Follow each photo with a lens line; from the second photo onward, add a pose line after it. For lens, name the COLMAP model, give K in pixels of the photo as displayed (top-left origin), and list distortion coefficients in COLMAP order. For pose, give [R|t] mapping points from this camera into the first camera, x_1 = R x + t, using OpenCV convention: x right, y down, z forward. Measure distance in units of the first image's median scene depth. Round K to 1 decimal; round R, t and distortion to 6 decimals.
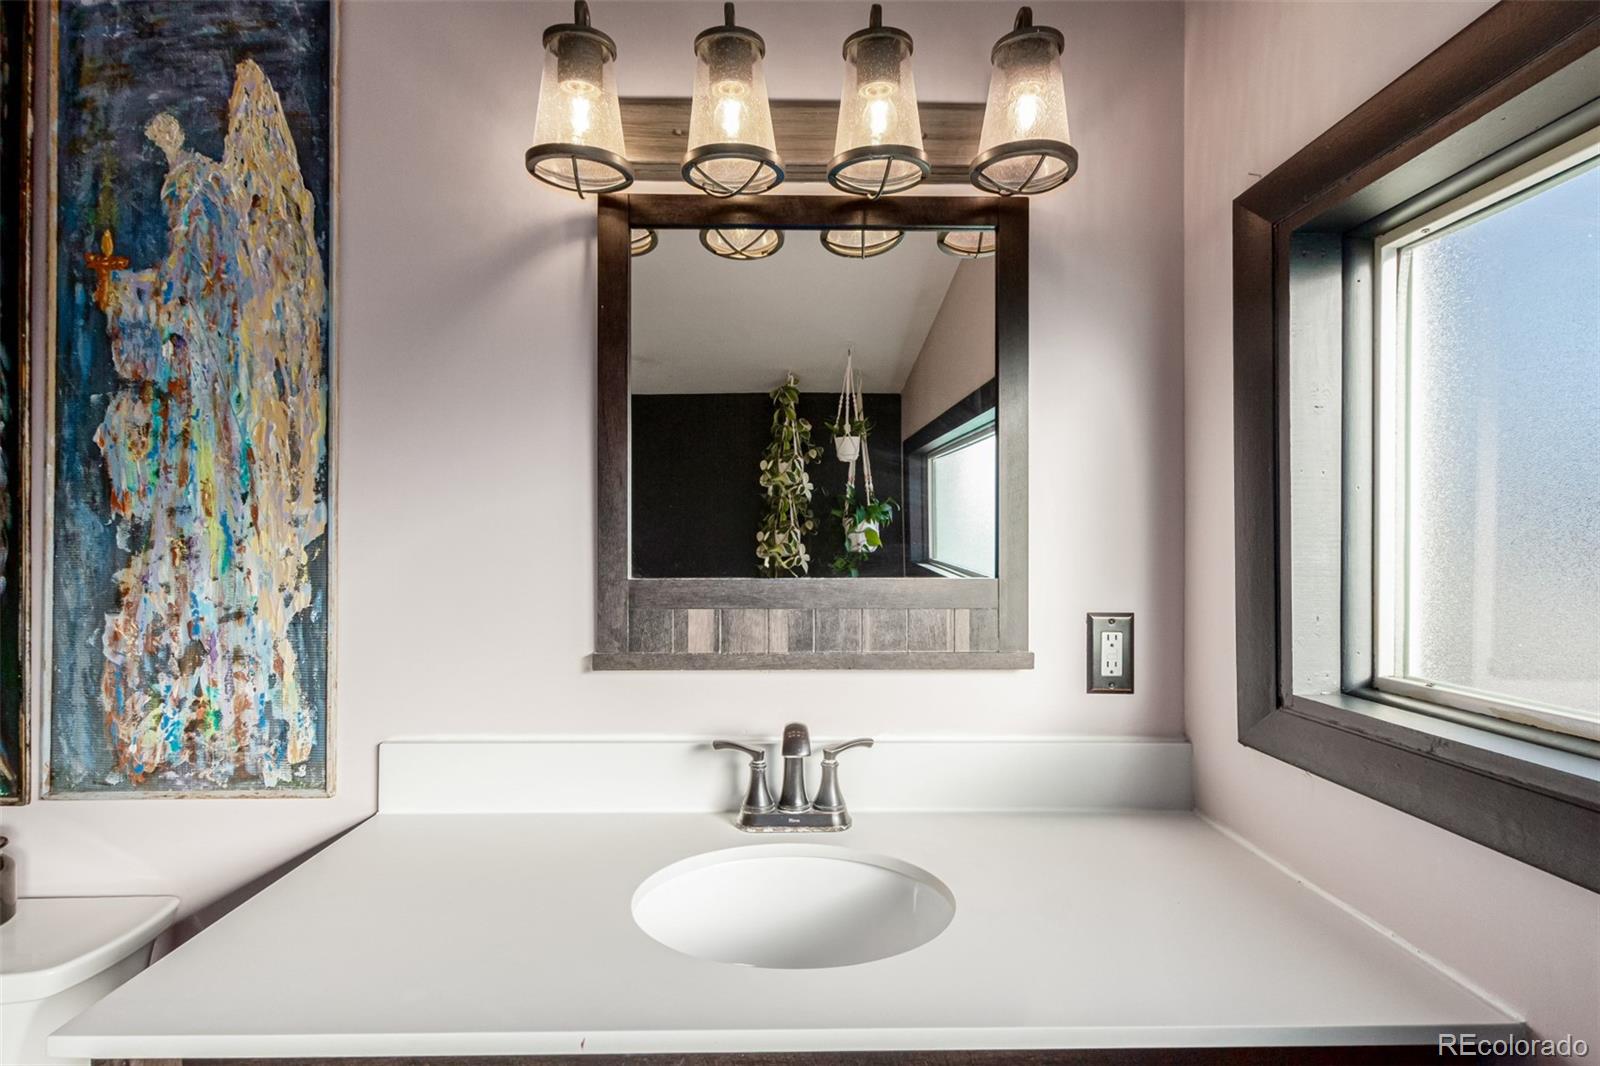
lens RADIAL K [[751.6, 0, 798.9], [0, 751.6, 531.2], [0, 0, 1]] dist [0.007580, -0.003973]
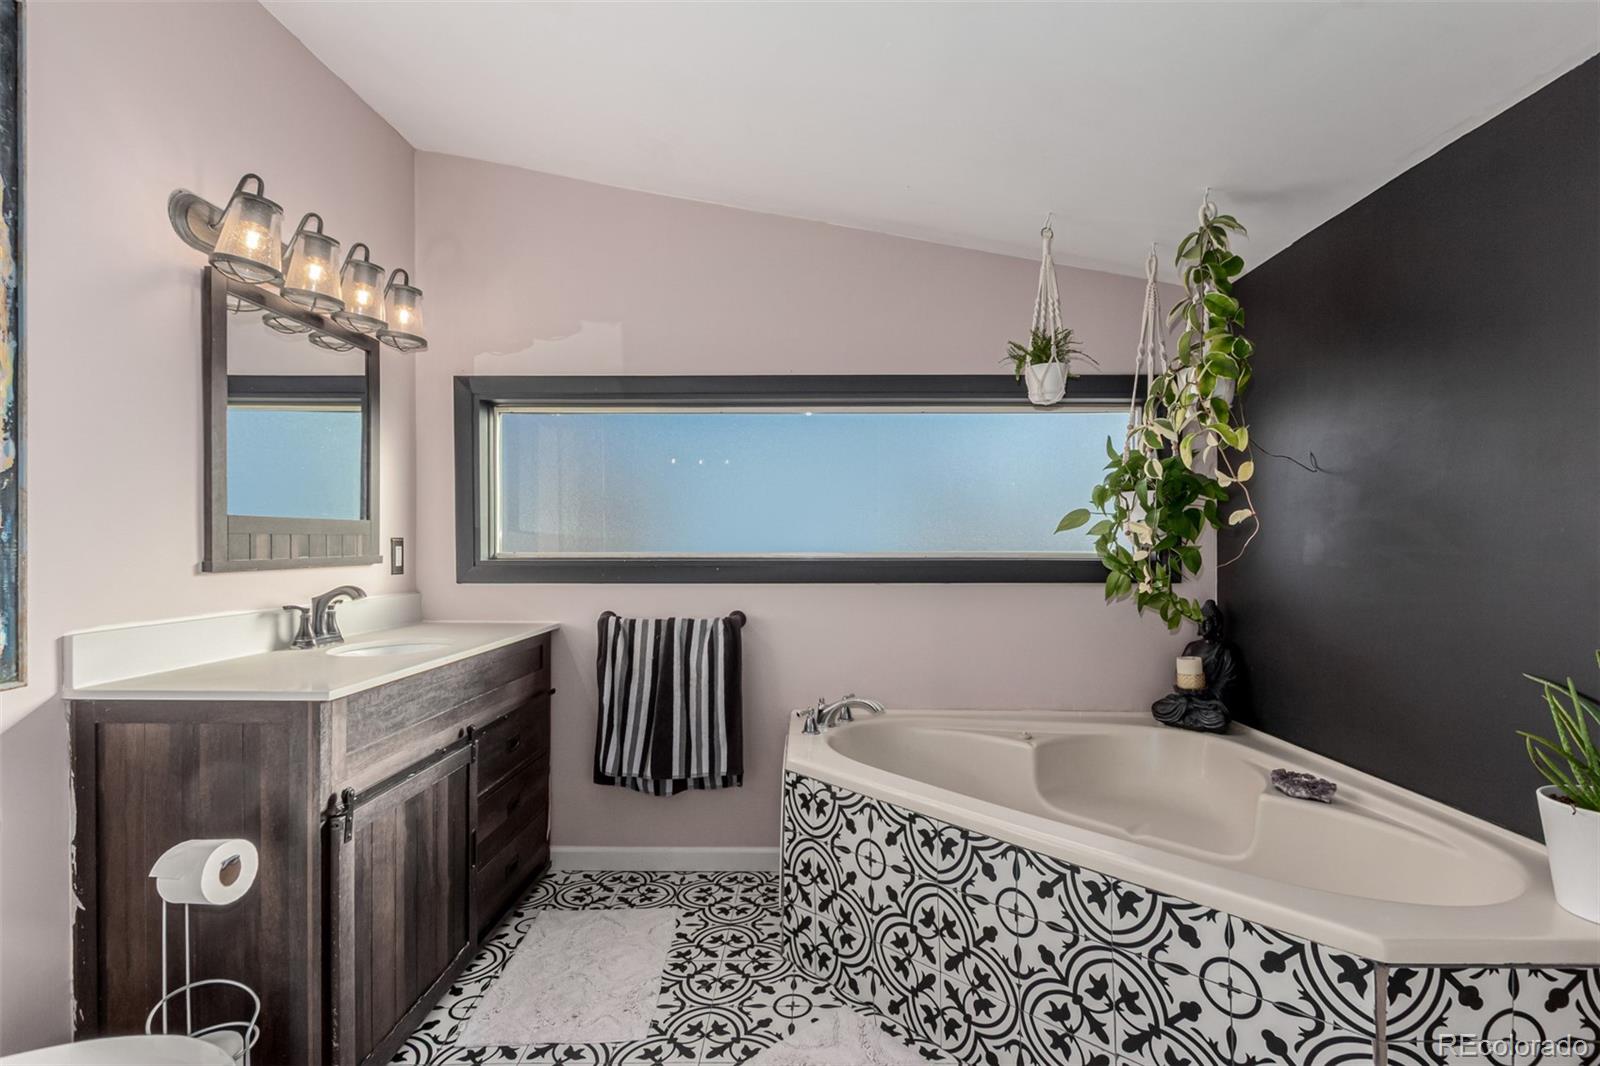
lens RADIAL K [[751.6, 0, 793.6], [0, 751.6, 542.0], [0, 0, 1]] dist [0.007580, -0.003973]
pose [[0.064233, -0.001229, 0.997934, -1.733547], [-0.018552, 0.999825, 0.002426, 0.095607], [-0.997762, -0.018669, 0.064199, -0.303030]]
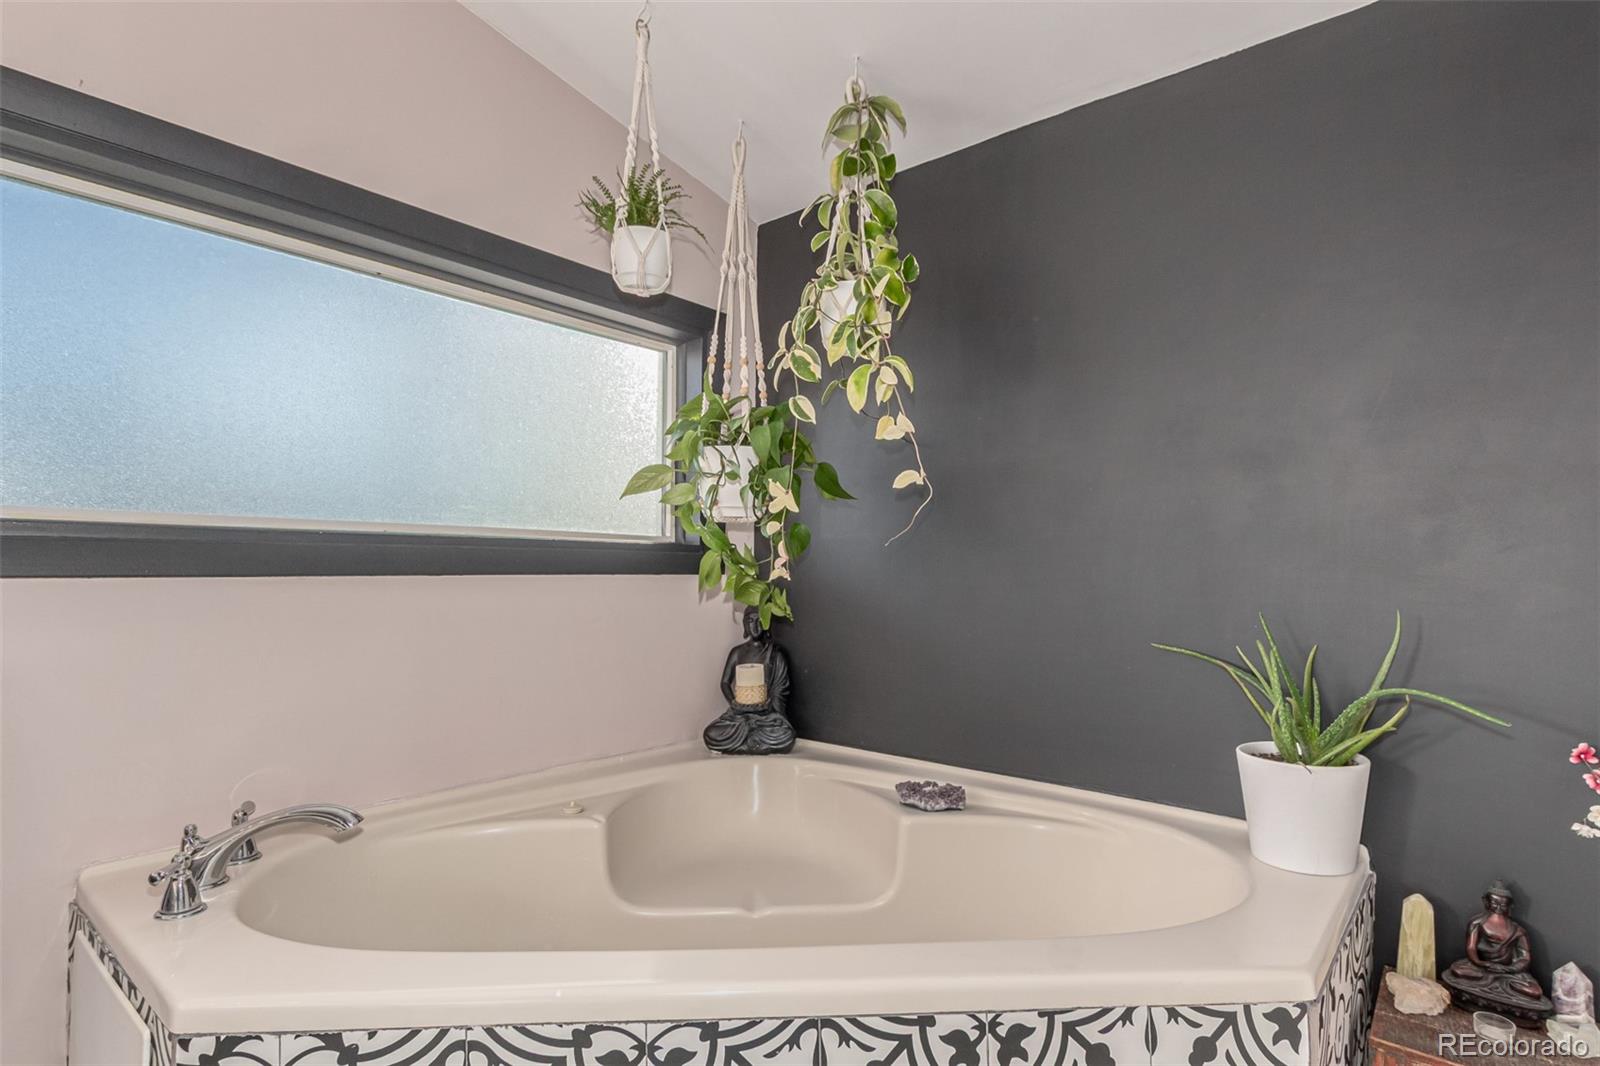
lens RADIAL K [[836.9, 0, 841.9], [0, 836.9, 566.6], [0, 0, 1]] dist [0.009079, -0.002061]
pose [[-0.736072, -0.018306, 0.676655, -0.904745], [-0.027511, 0.999617, -0.002884, 0.191338], [-0.676344, -0.020738, -0.736294, -0.001487]]
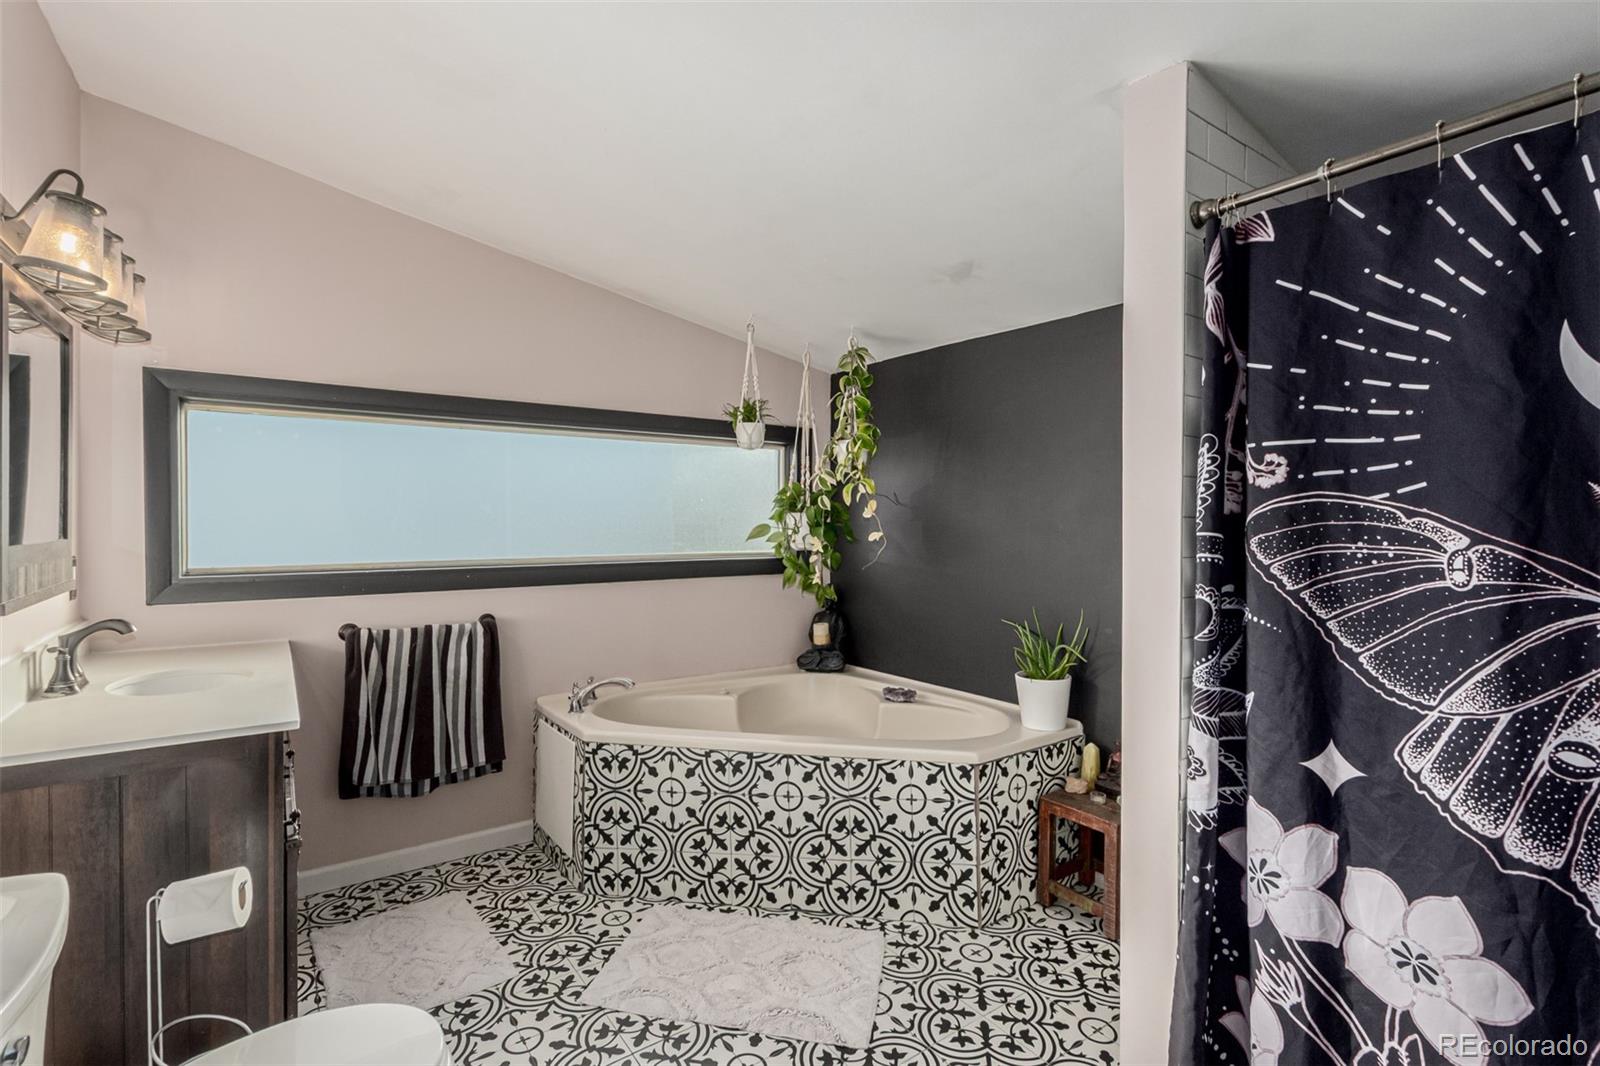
lens RADIAL K [[751.6, 0, 833.5], [0, 751.6, 523.9], [0, 0, 1]] dist [0.007580, -0.003973]
pose [[-0.559864, -0.011634, 0.828503, -2.186466], [-0.023390, 0.999725, -0.001768, -0.011388], [-0.828254, -0.020368, -0.559982, 0.491520]]
